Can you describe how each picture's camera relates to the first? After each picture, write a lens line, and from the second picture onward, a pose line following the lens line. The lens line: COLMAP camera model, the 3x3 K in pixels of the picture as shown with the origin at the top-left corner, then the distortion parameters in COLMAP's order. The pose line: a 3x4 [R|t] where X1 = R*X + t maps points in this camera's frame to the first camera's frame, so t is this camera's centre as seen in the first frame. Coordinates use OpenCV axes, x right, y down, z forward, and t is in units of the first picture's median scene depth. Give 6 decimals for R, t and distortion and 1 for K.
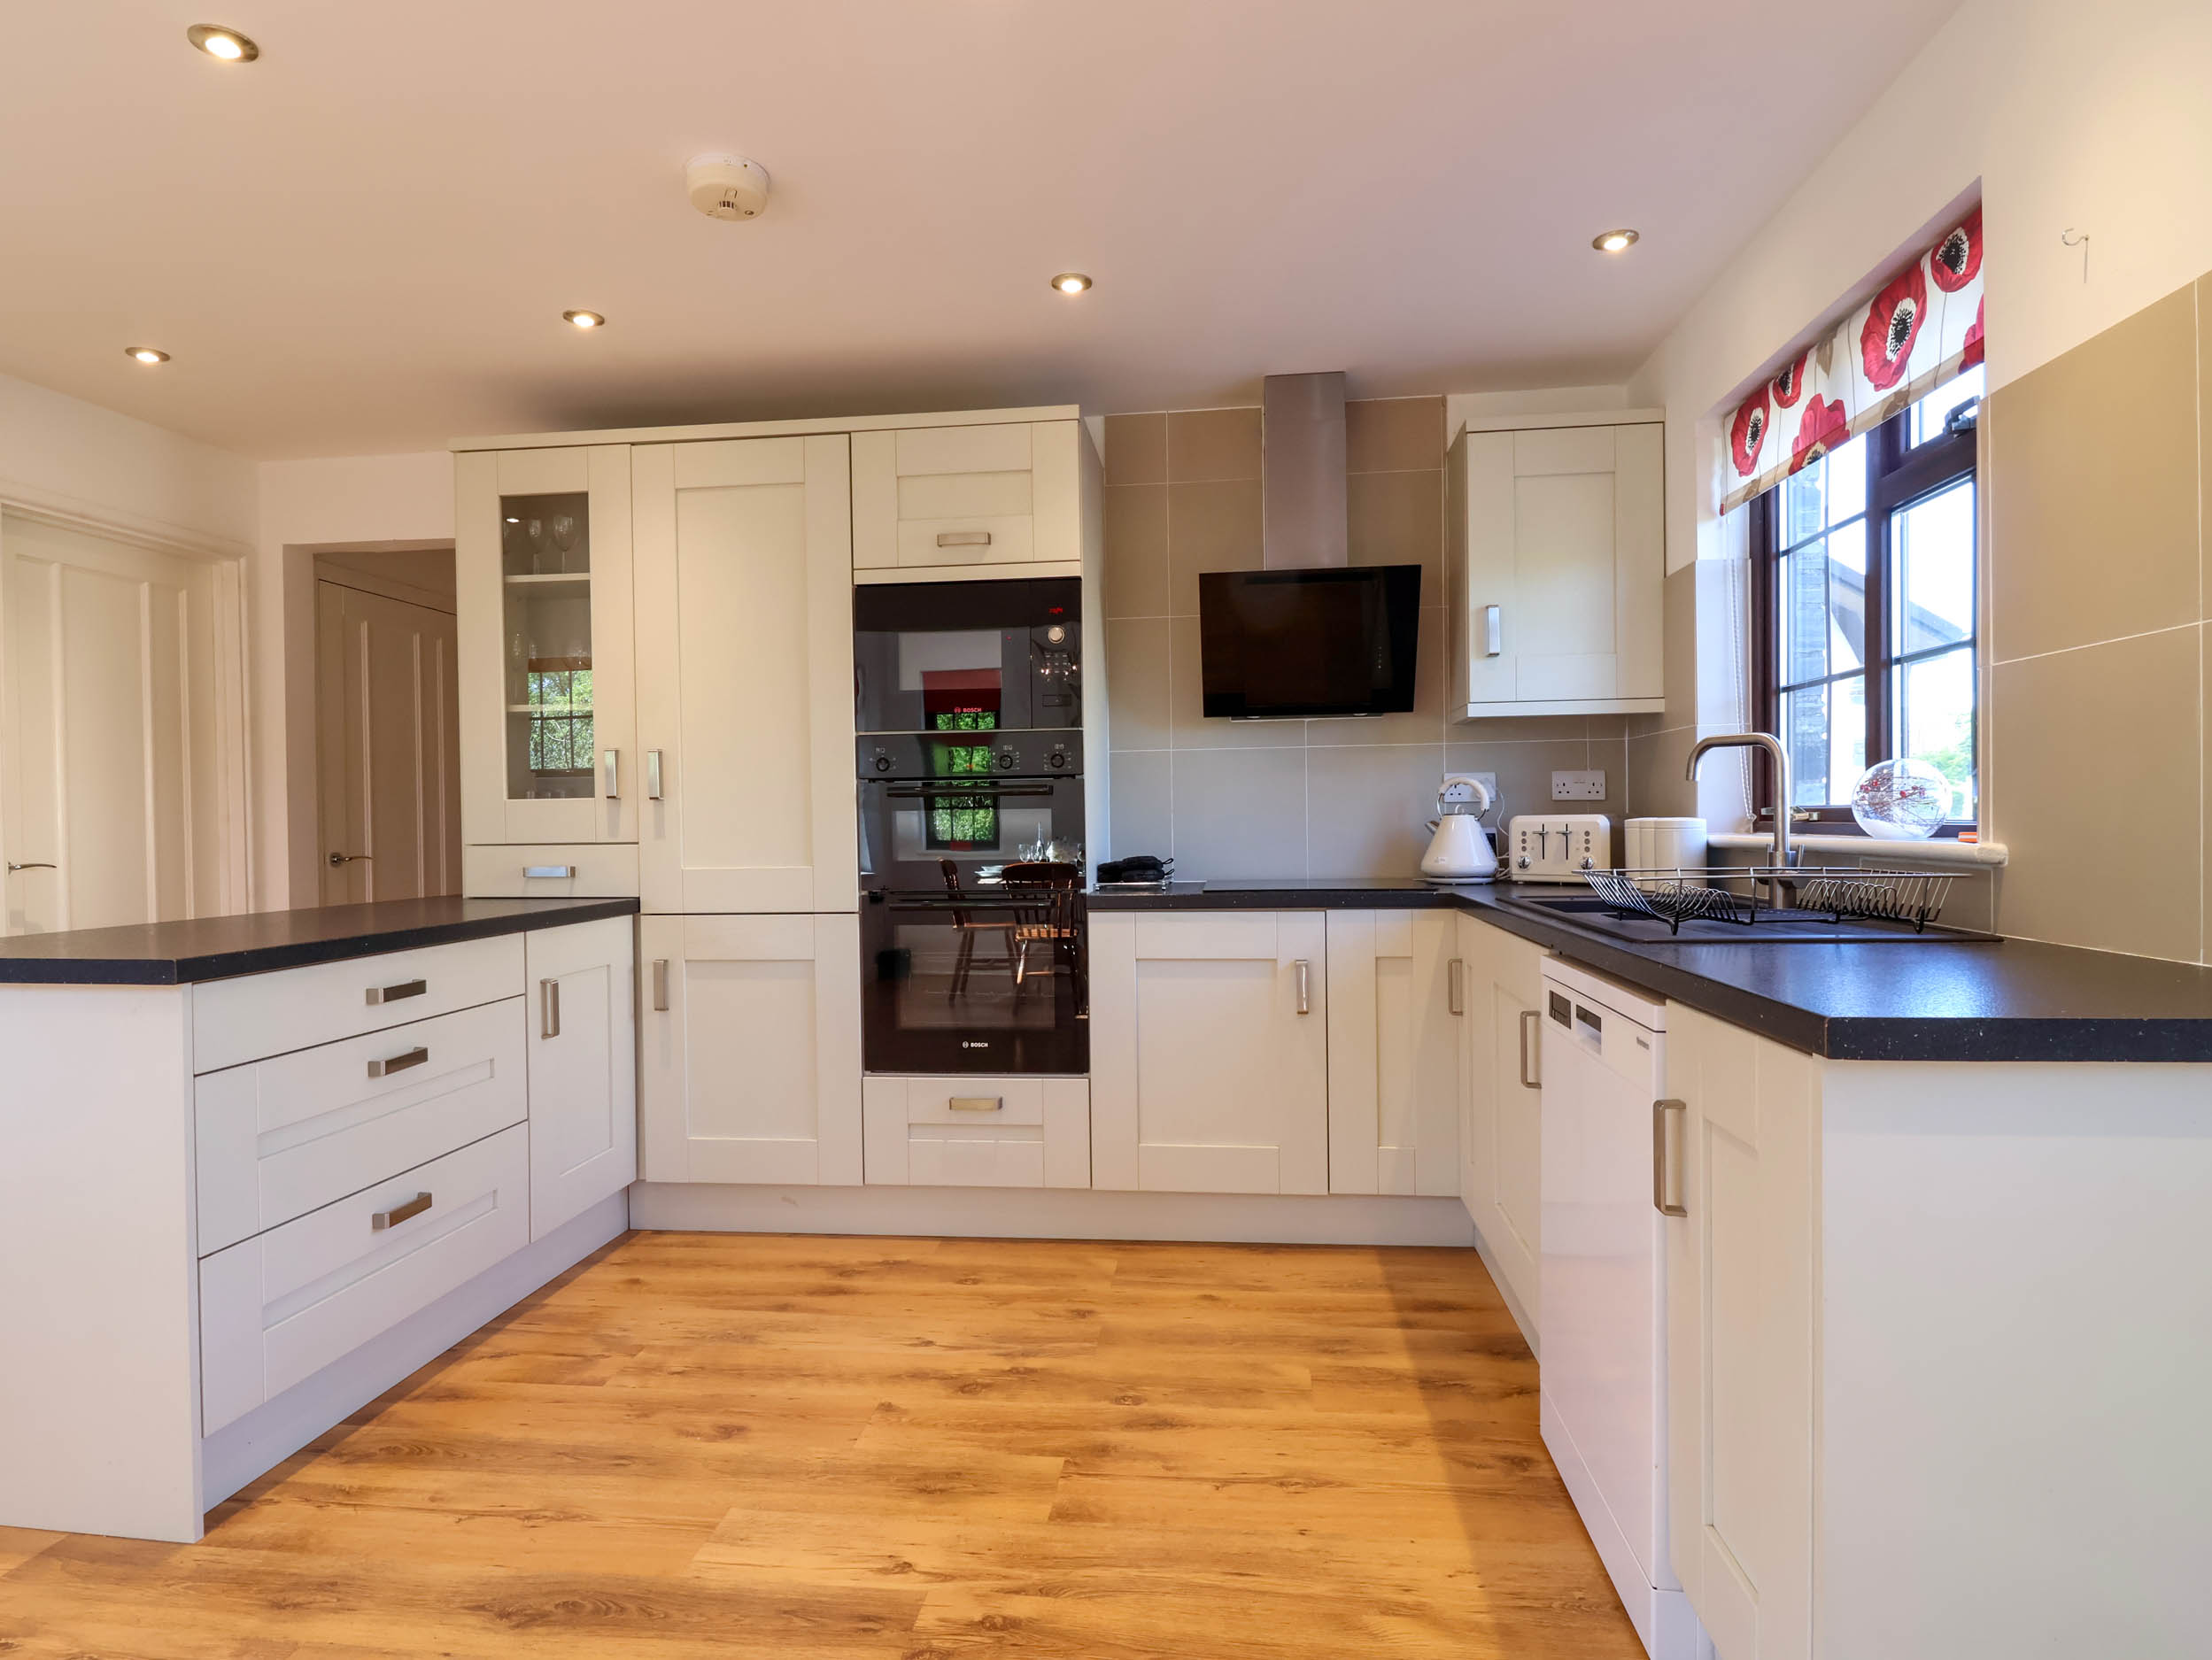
lens RADIAL K [[1231.6, 0, 1096.2], [0, 1231.6, 838.2], [0, 0, 1]] dist [0.006398, -0.013897]
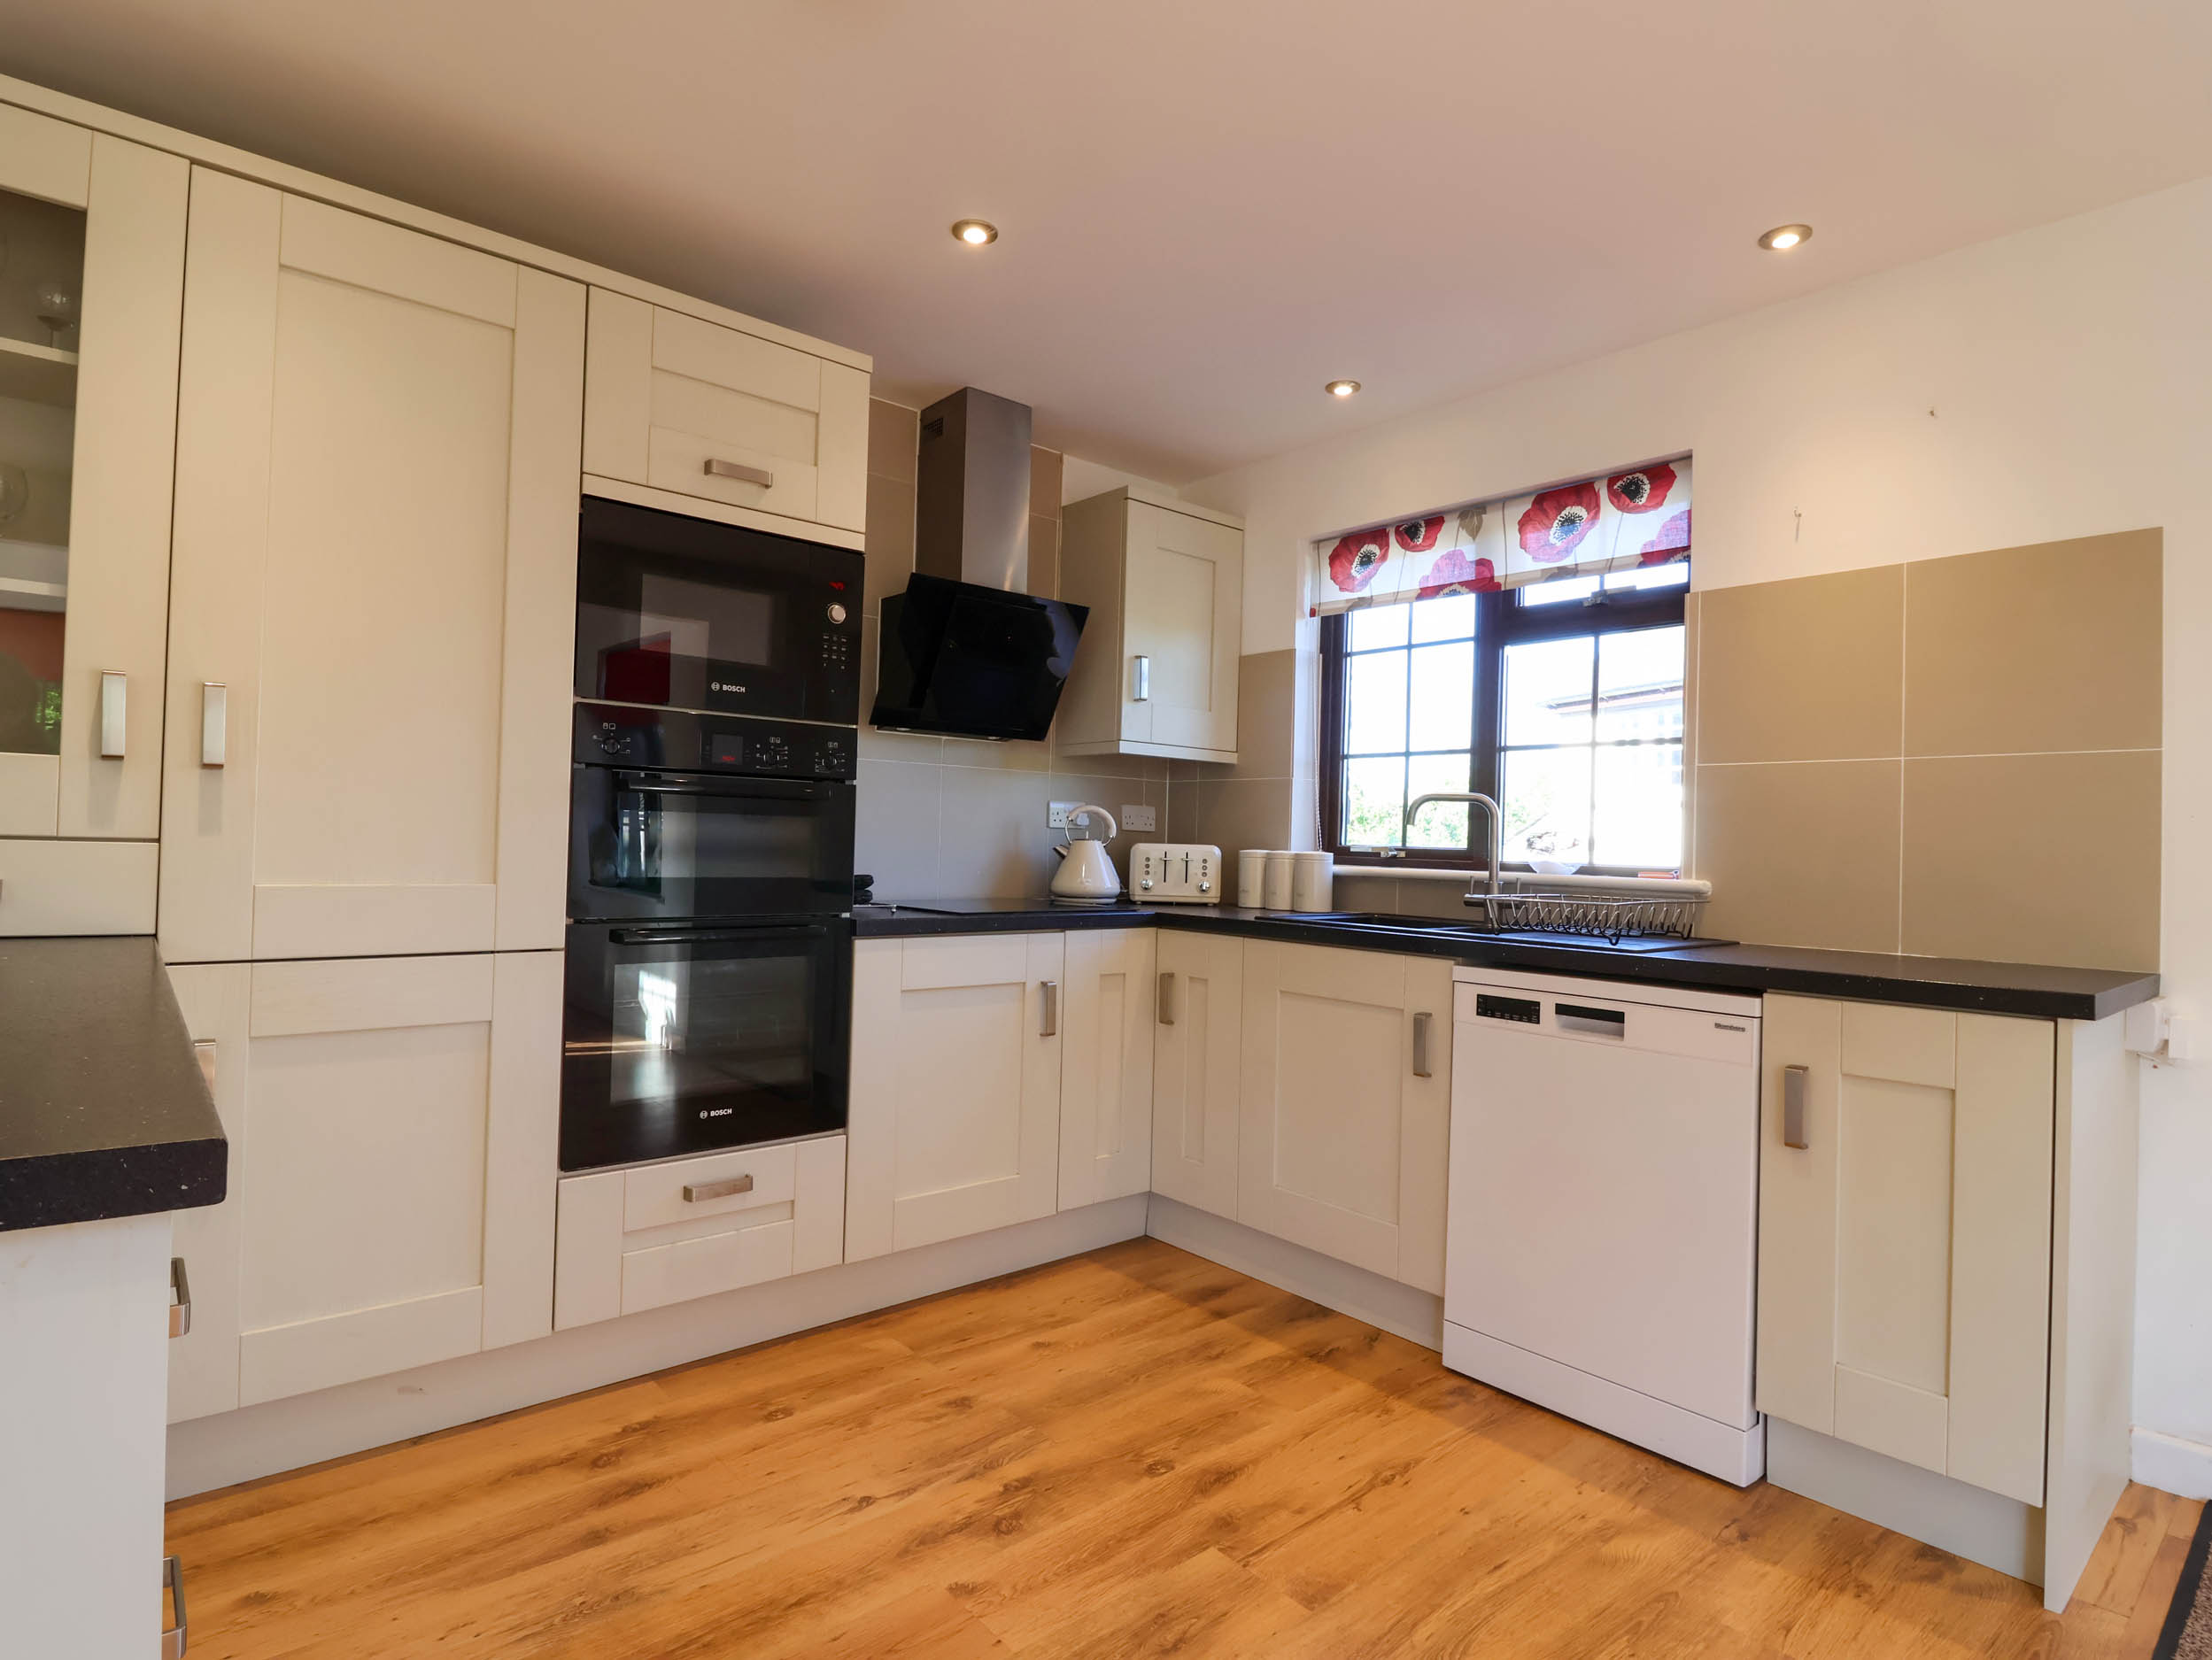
lens RADIAL K [[1154.3, 0, 1094.0], [0, 1154.3, 827.7], [0, 0, 1]] dist [0.000361, -0.011927]
pose [[0.679706, 0.043634, 0.732185, -0.503523], [-0.027132, 0.999042, -0.034349, 0.005045], [-0.732982, 0.003482, 0.680239, 0.338512]]
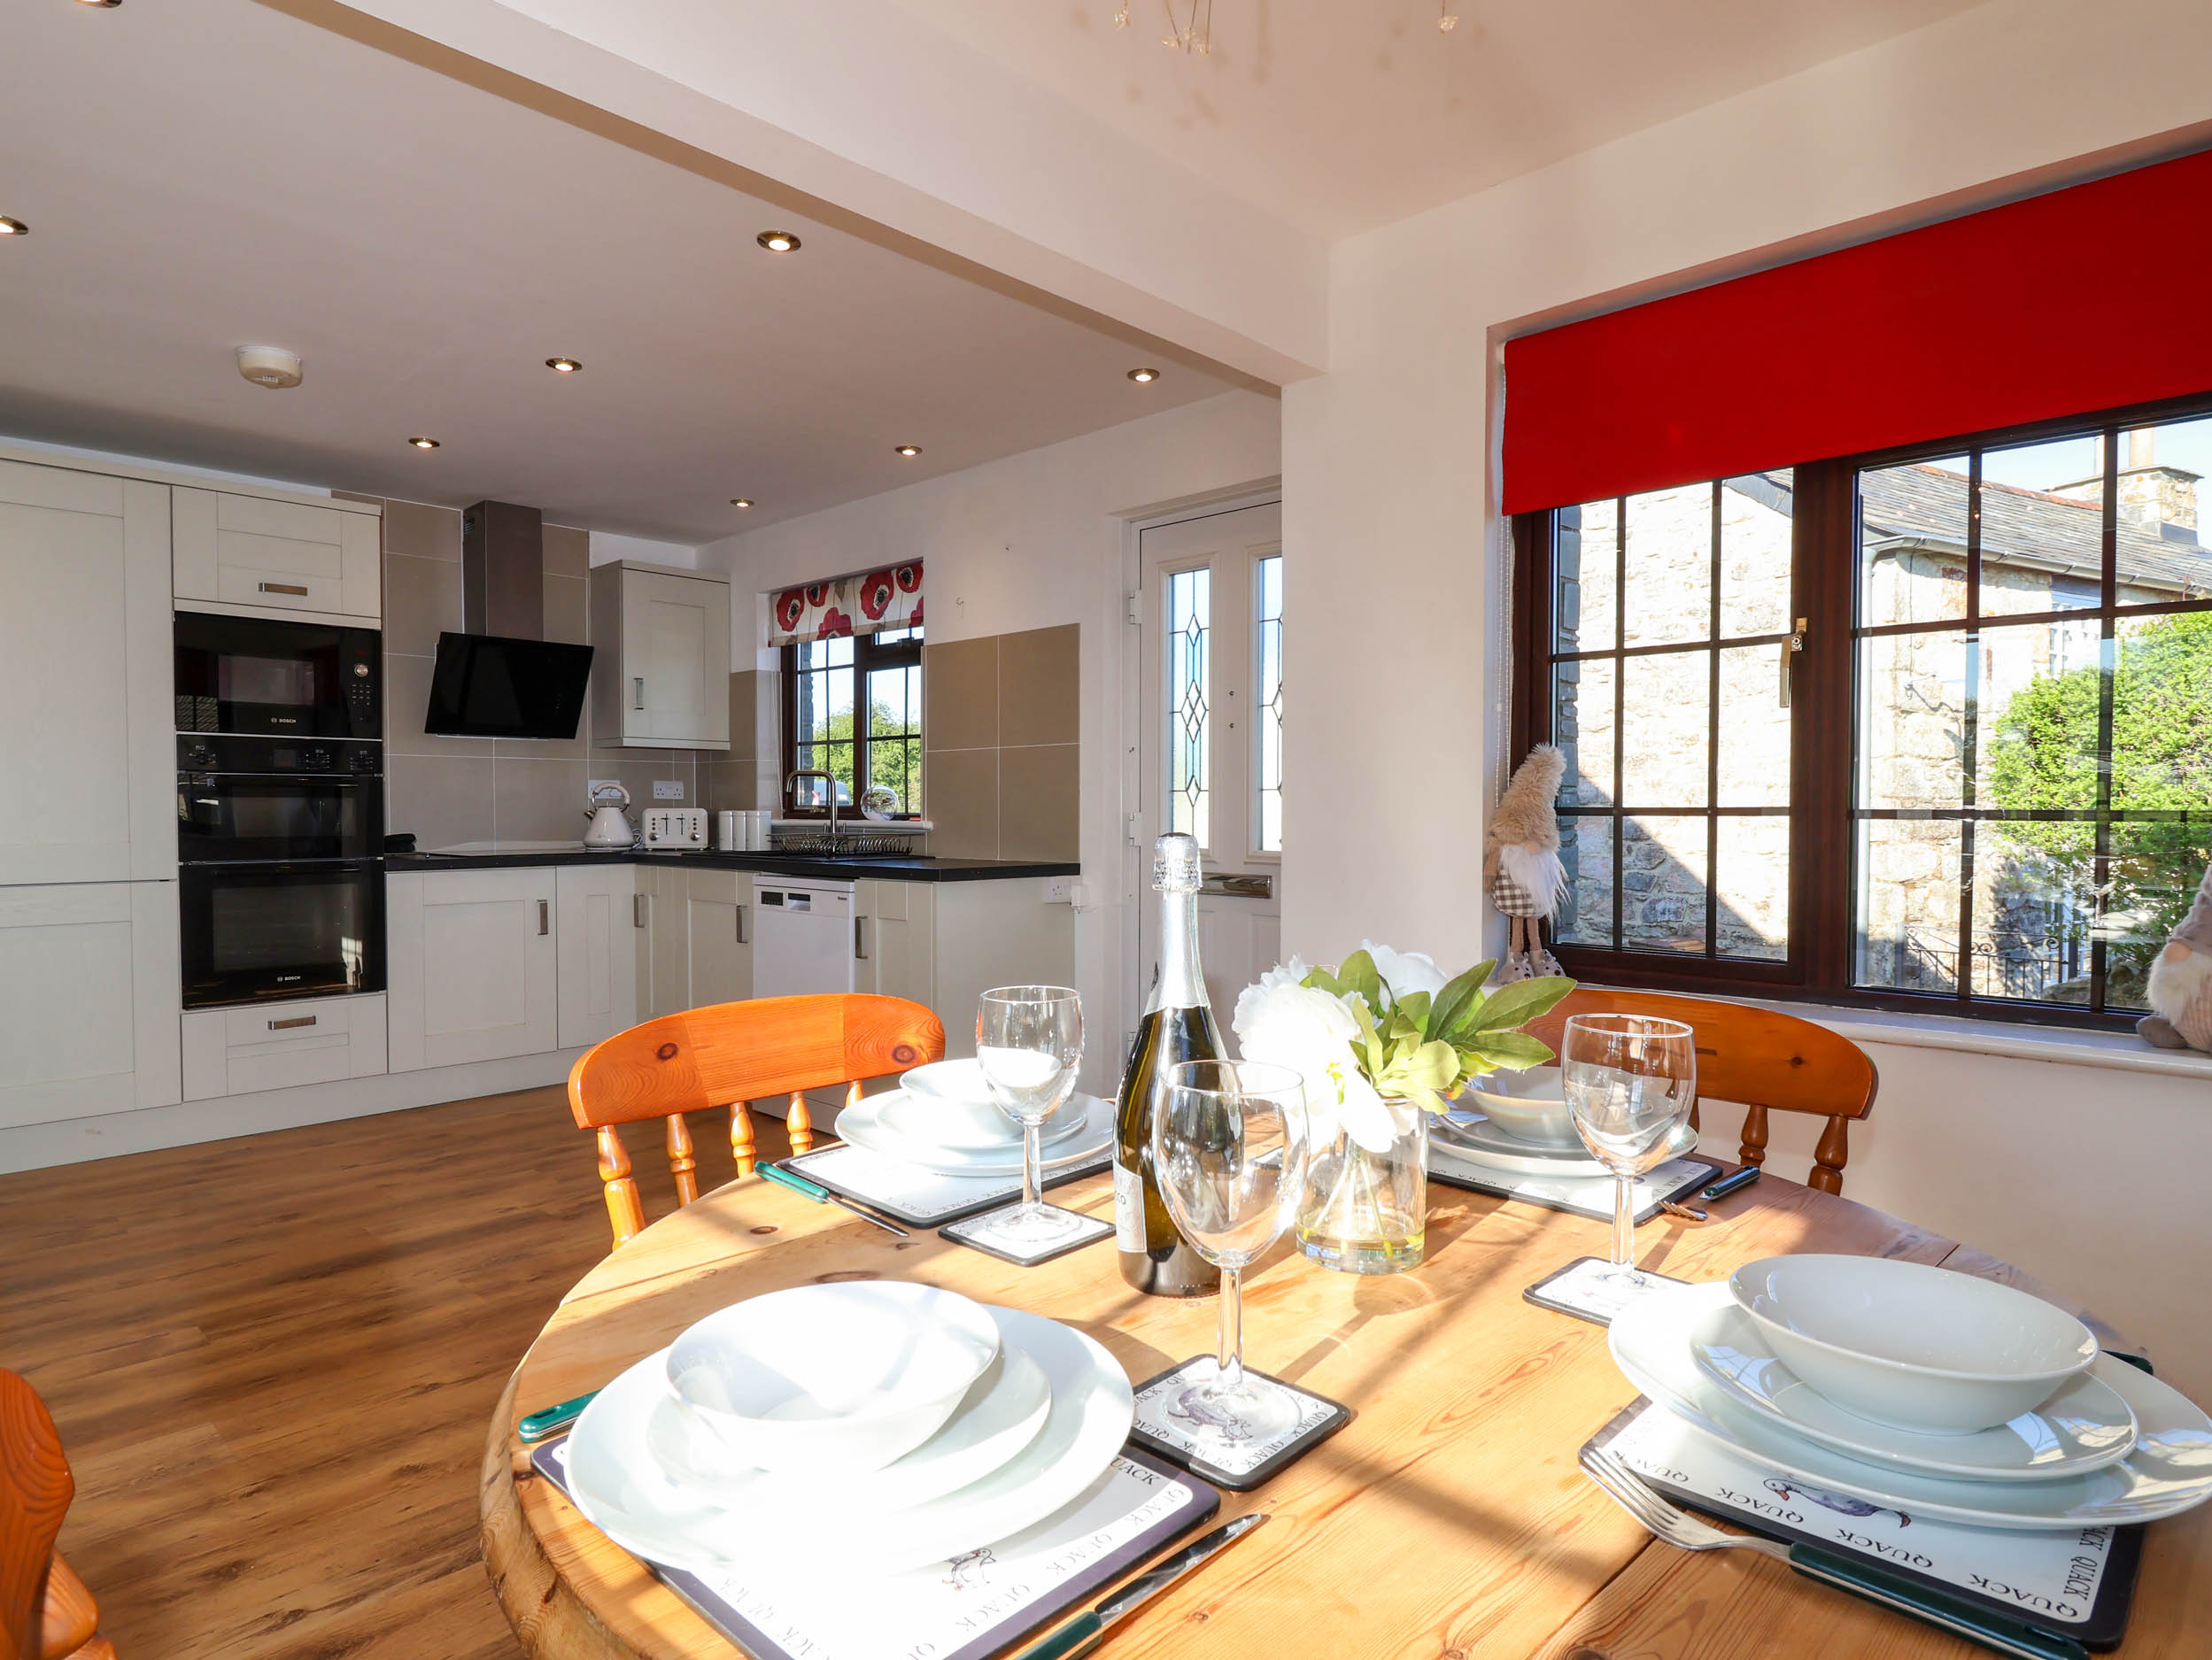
lens RADIAL K [[1231.6, 0, 1096.2], [0, 1231.6, 838.2], [0, 0, 1]] dist [0.006398, -0.013897]
pose [[0.599701, -0.004470, 0.800212, -0.657056], [0.003254, 0.999990, 0.003147, 0.019318], [-0.800218, 0.000716, 0.599709, -0.483085]]
